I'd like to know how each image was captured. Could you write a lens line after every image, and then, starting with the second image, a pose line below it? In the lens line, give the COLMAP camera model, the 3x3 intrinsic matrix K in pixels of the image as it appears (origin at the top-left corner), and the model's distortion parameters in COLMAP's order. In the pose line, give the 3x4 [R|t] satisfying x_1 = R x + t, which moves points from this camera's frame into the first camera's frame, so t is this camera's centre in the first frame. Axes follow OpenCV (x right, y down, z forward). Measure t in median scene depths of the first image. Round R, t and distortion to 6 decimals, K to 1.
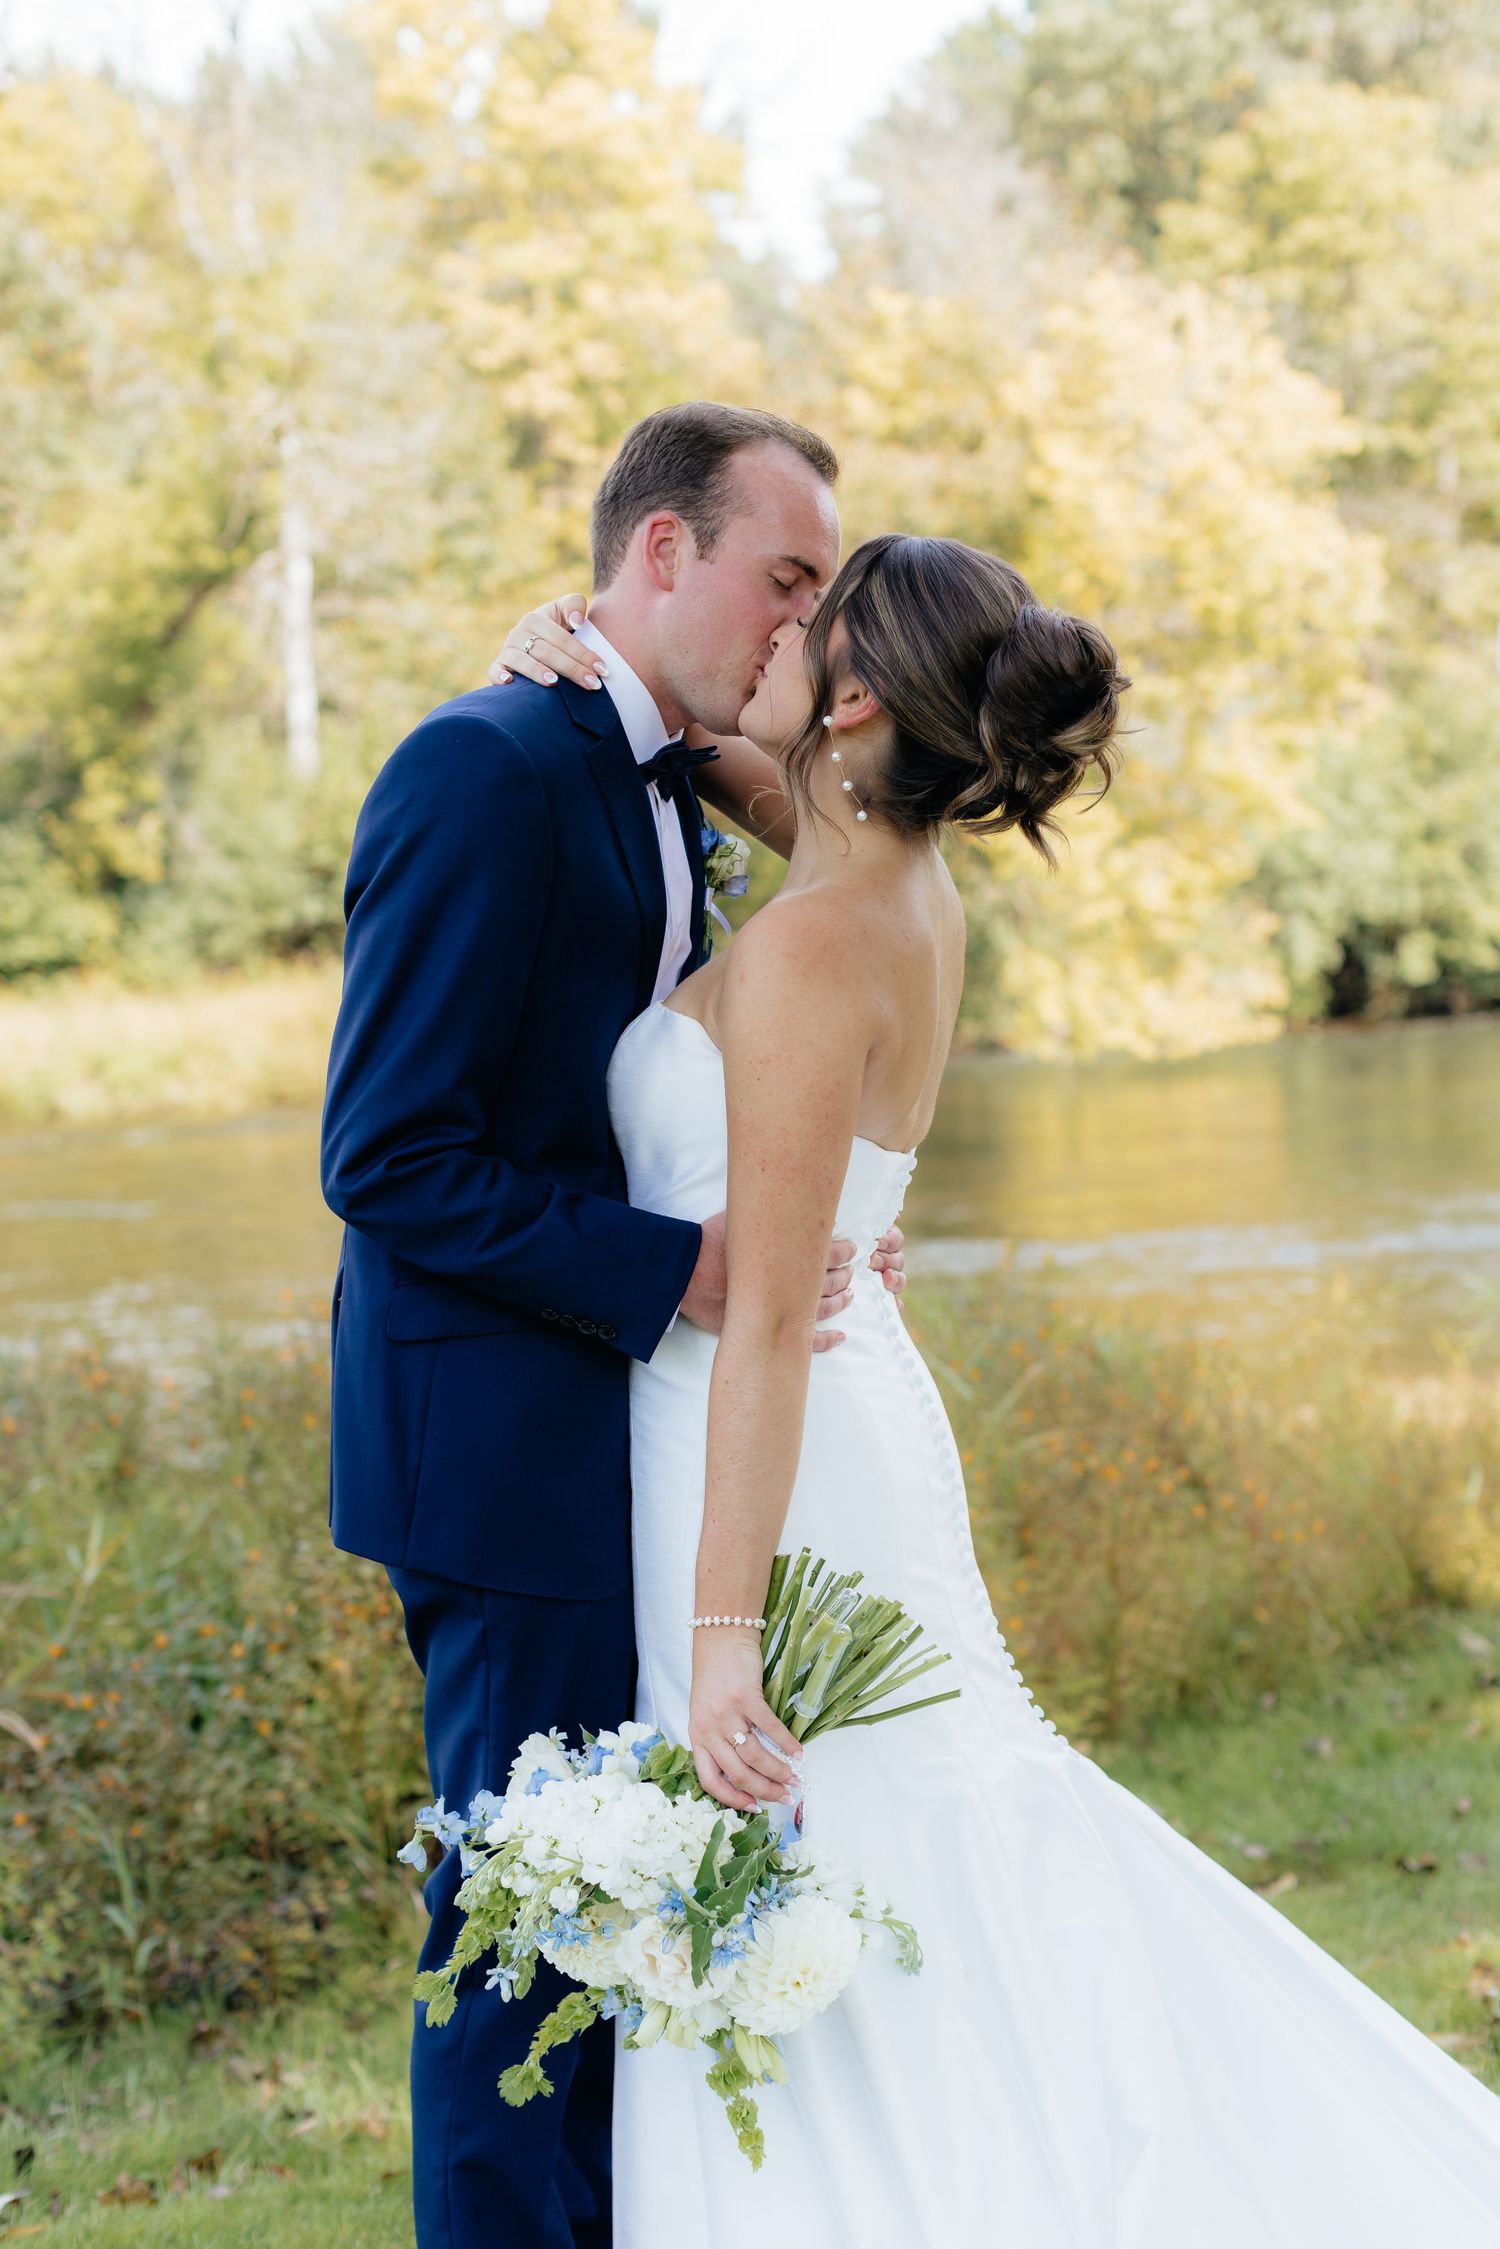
lens RADIAL K [[3417.7, 0, 752.3], [0, 3417.7, 1011.5], [0, 0, 1]] dist [0.067470, 0.019547]
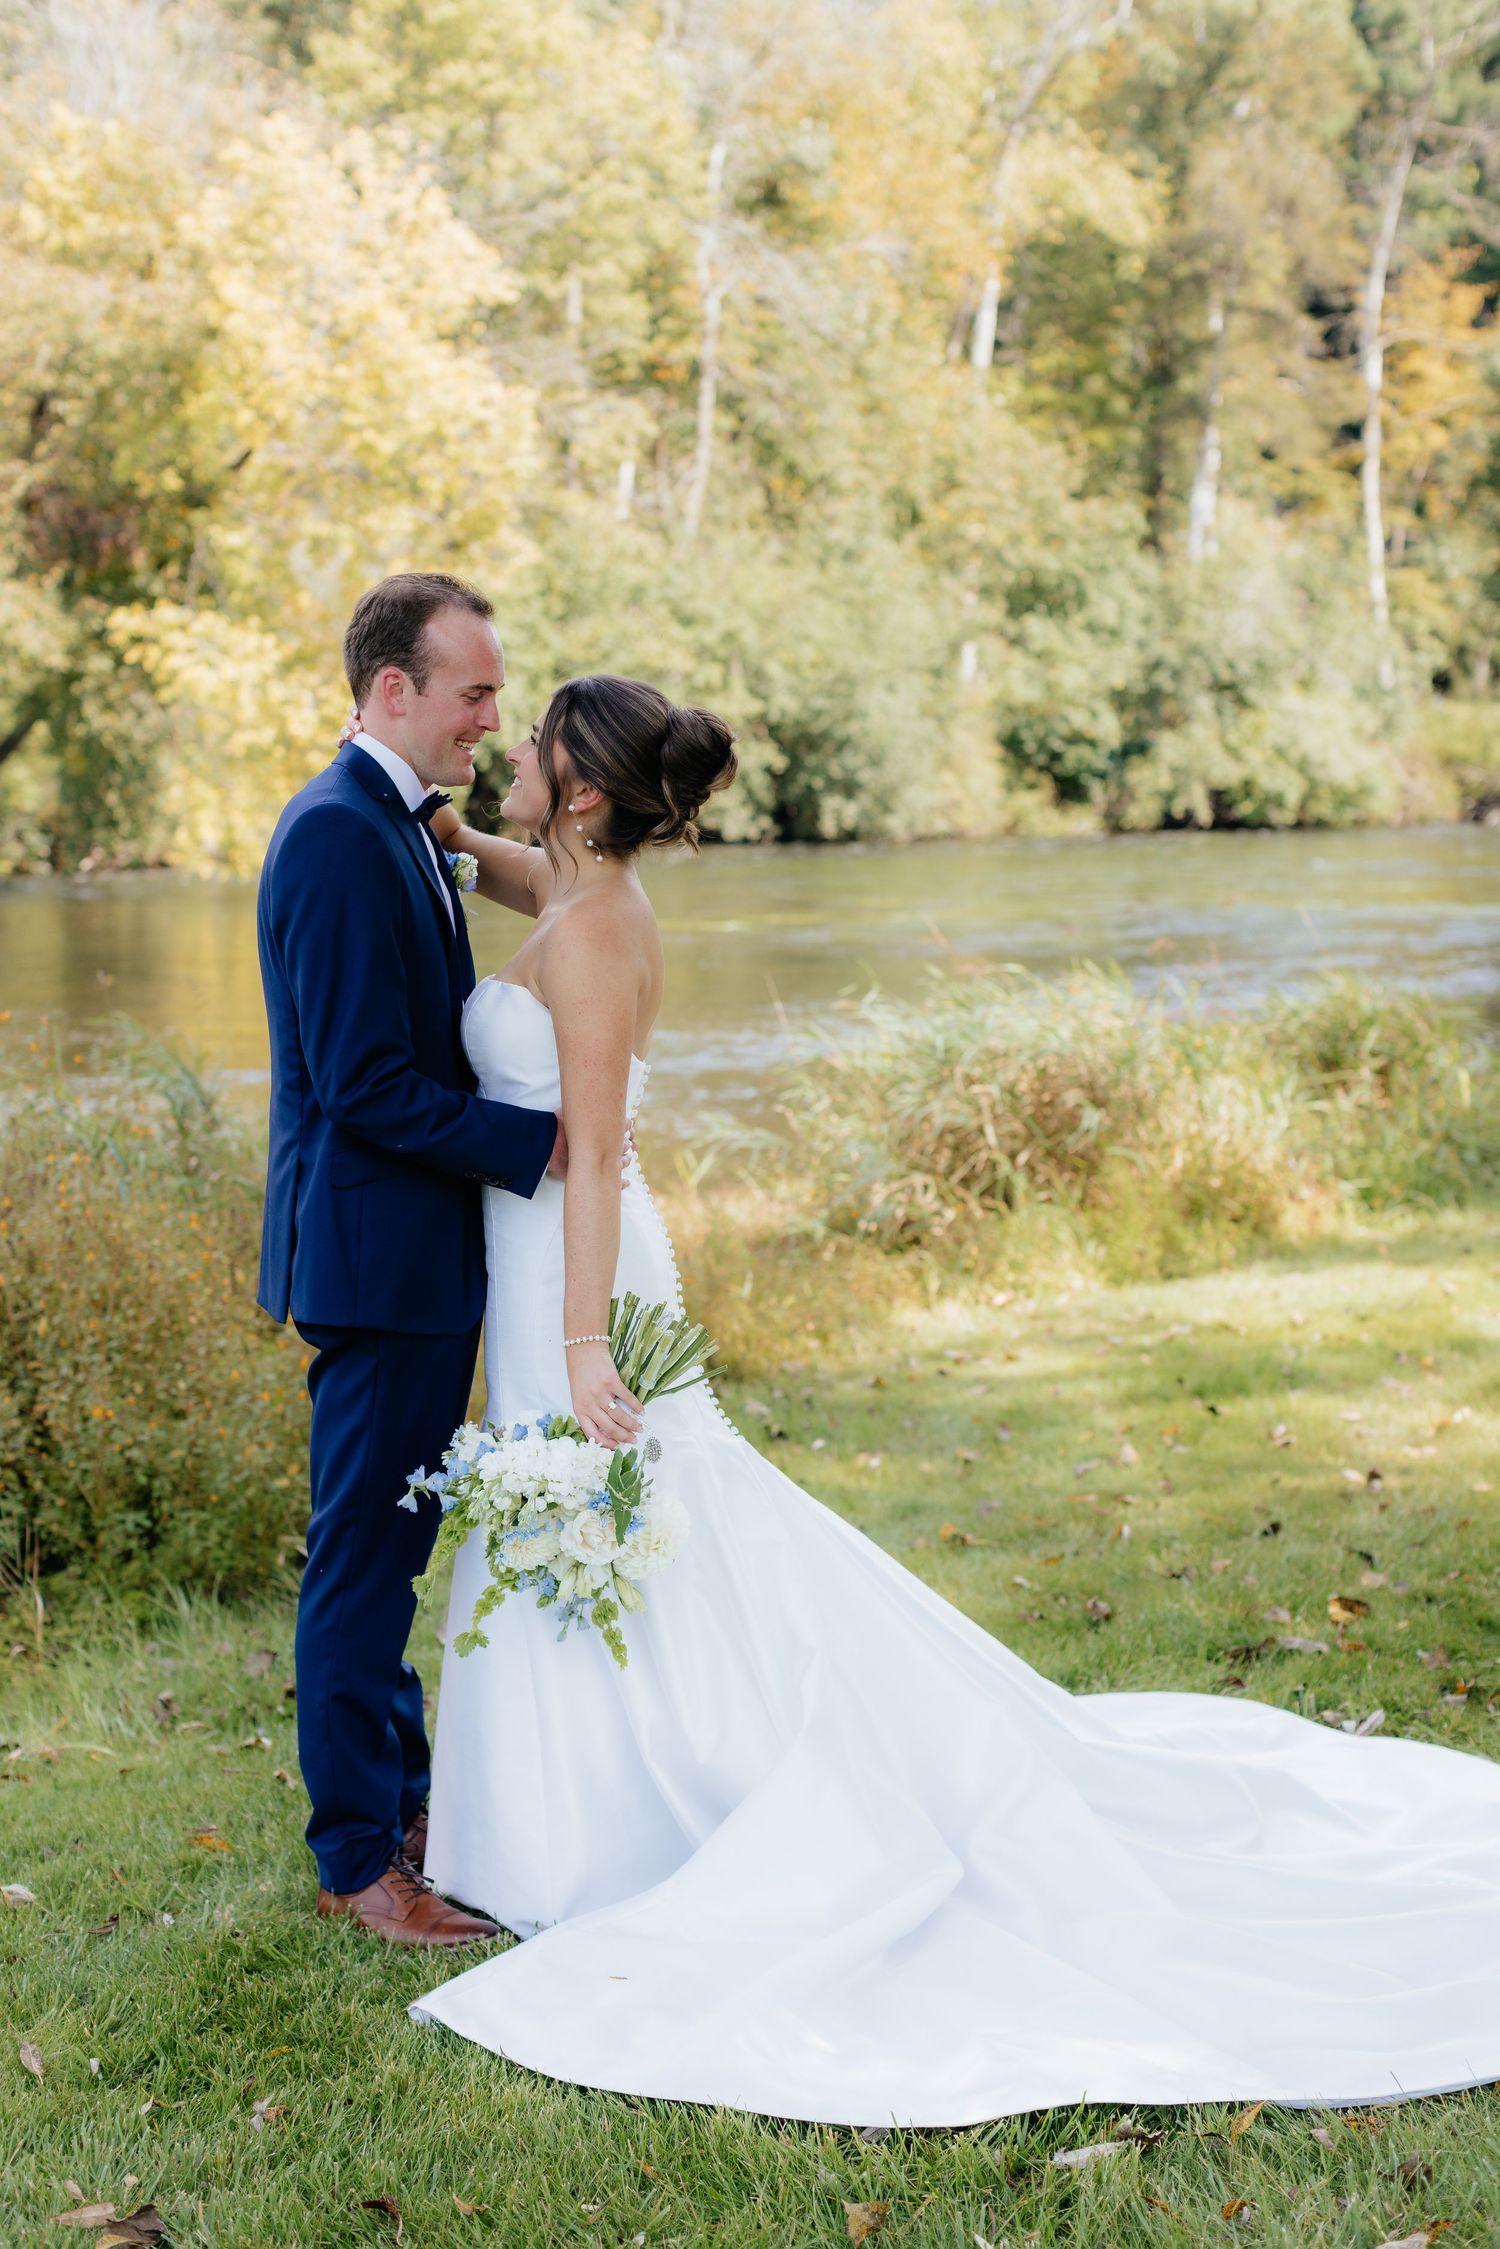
lens RADIAL K [[4910.4, 0, 750.0], [0, 4910.4, 1124.5], [0, 0, 1]] dist [-0.031744, 0.526692]
pose [[0.937019, 0.002760, 0.349266, -0.275845], [-0.038272, 0.994759, 0.094817, -0.058878], [-0.347174, -0.102212, 0.932214, -0.443947]]
